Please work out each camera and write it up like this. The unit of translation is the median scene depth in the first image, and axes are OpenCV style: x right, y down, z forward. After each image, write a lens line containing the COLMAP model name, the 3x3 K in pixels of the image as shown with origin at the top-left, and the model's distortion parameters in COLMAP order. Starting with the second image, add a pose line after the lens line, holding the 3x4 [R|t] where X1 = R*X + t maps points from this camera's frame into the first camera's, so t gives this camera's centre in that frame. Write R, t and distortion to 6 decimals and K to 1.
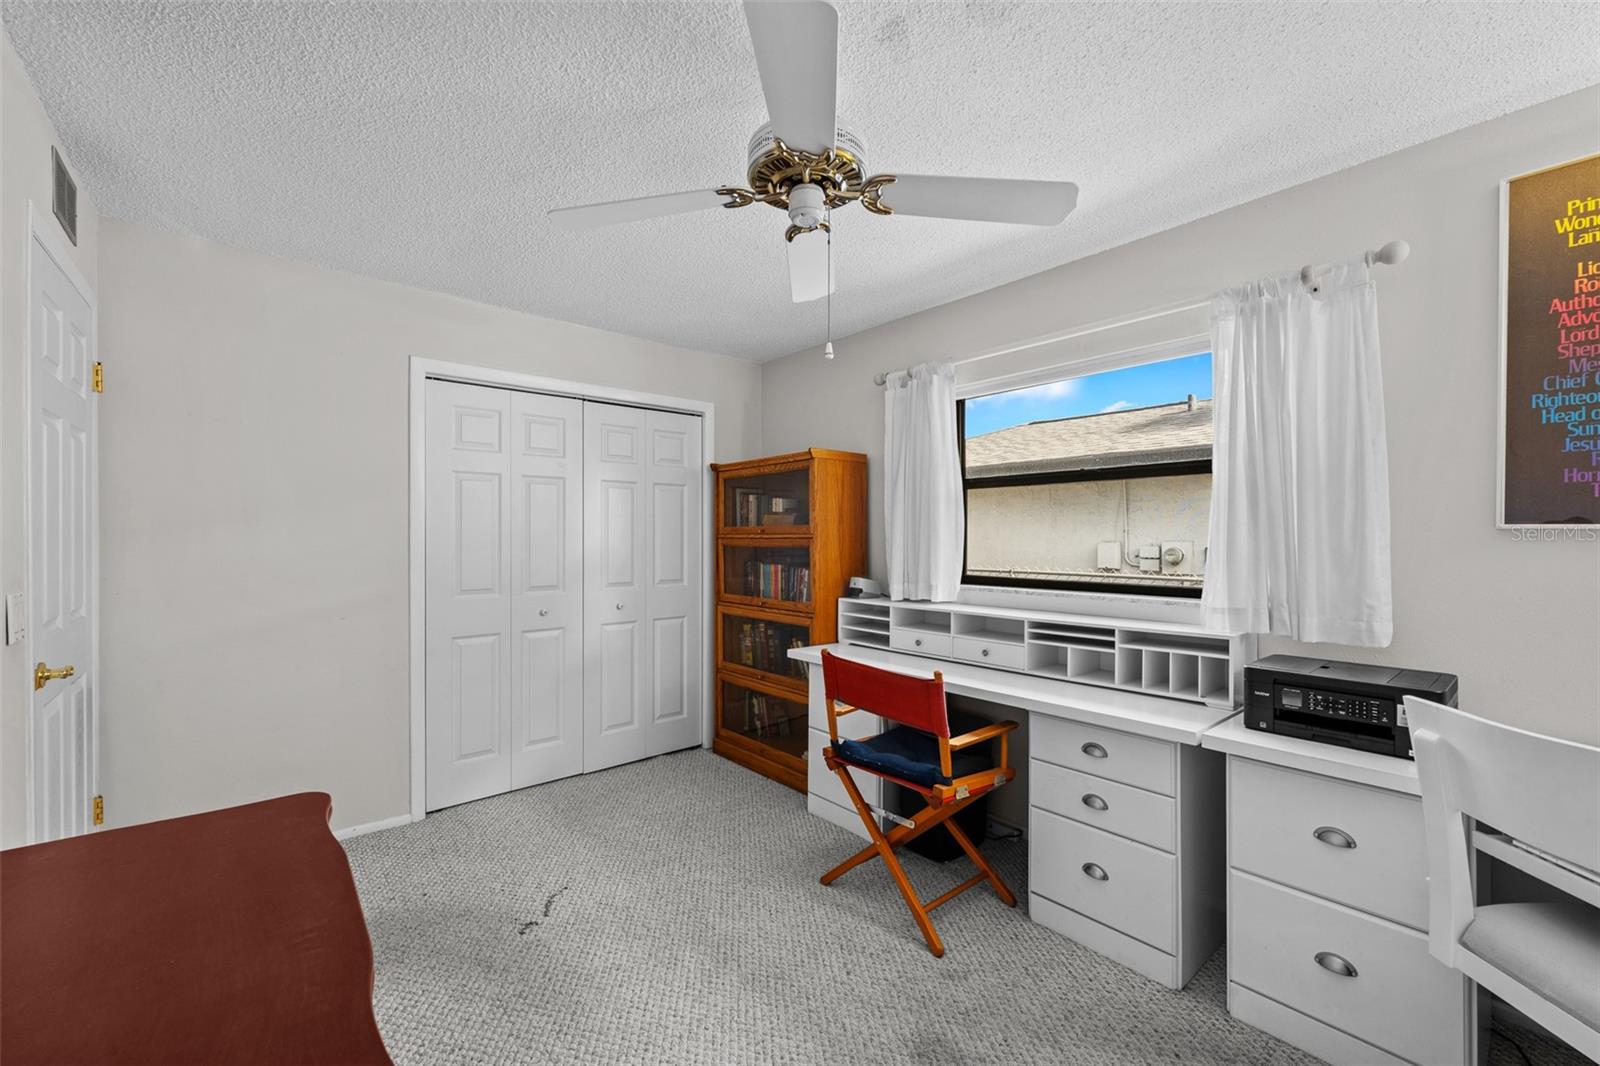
lens RADIAL K [[637.9, 0, 795.3], [0, 637.9, 535.9], [0, 0, 1]] dist [-0.002378, 0.000595]
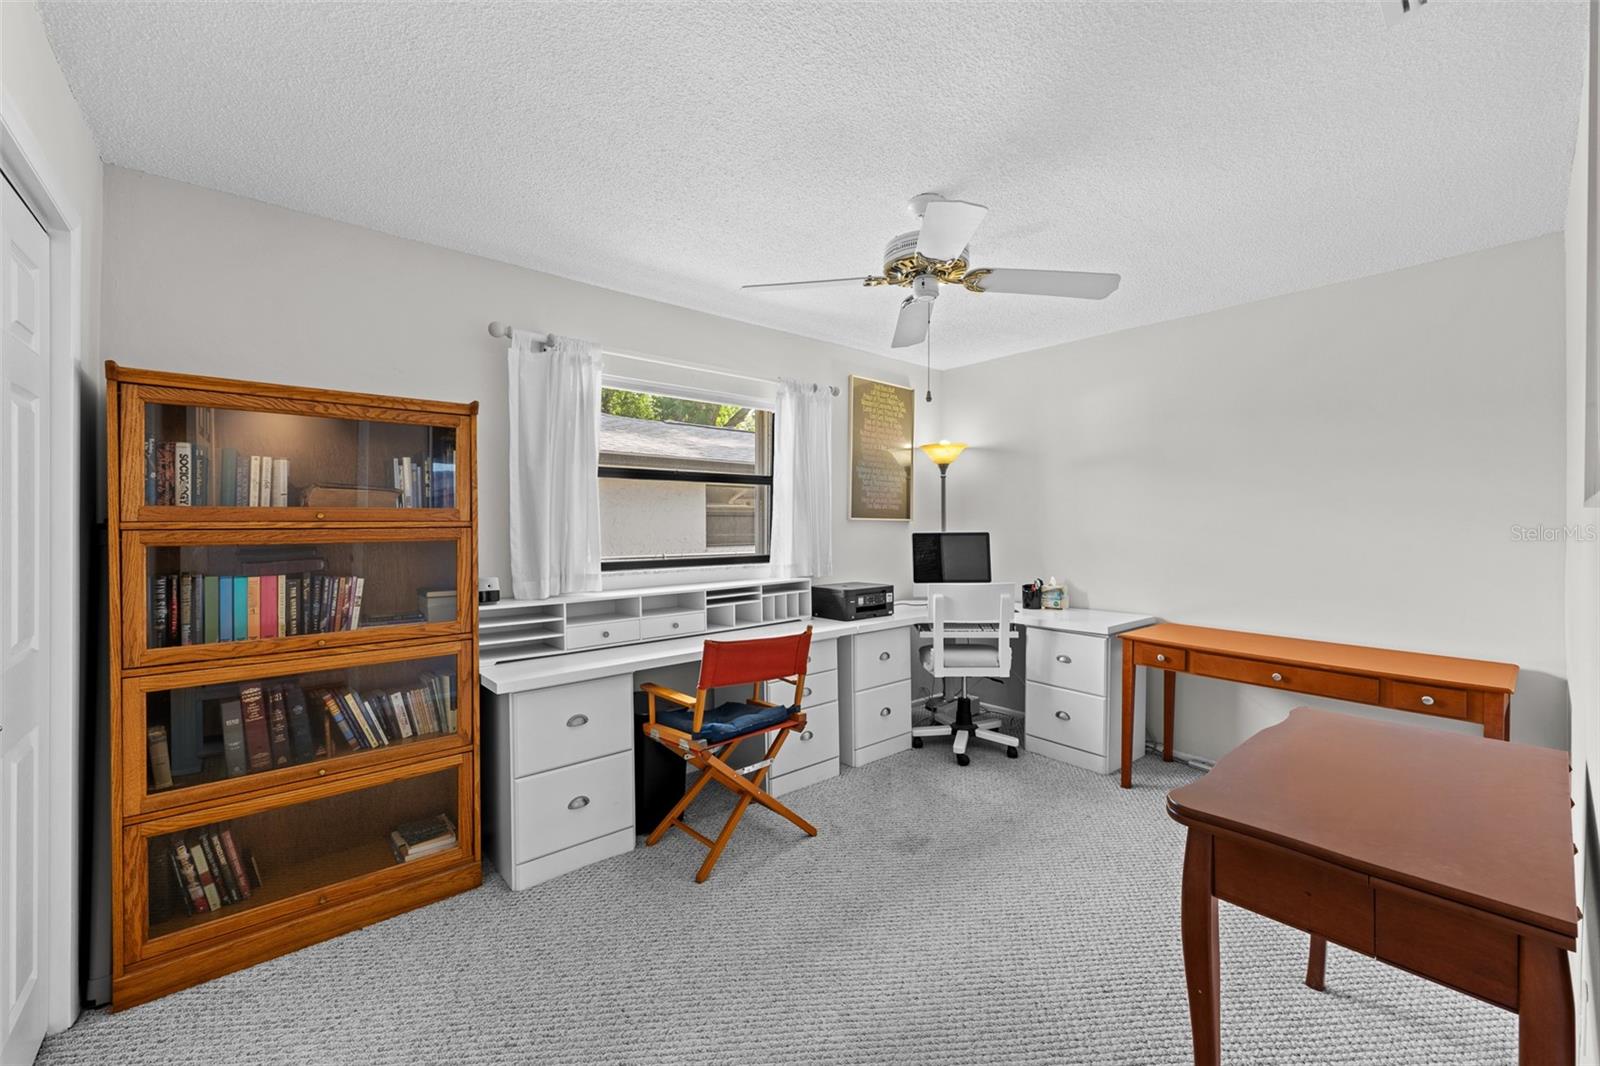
lens RADIAL K [[637.9, 0, 796.0], [0, 637.9, 523.4], [0, 0, 1]] dist [-0.002378, 0.000595]
pose [[-0.000097, -0.002036, 0.999998, -0.798088], [-0.000001, 0.999998, 0.002036, -0.002322], [-1.000000, -0.000001, -0.000097, 0.738103]]
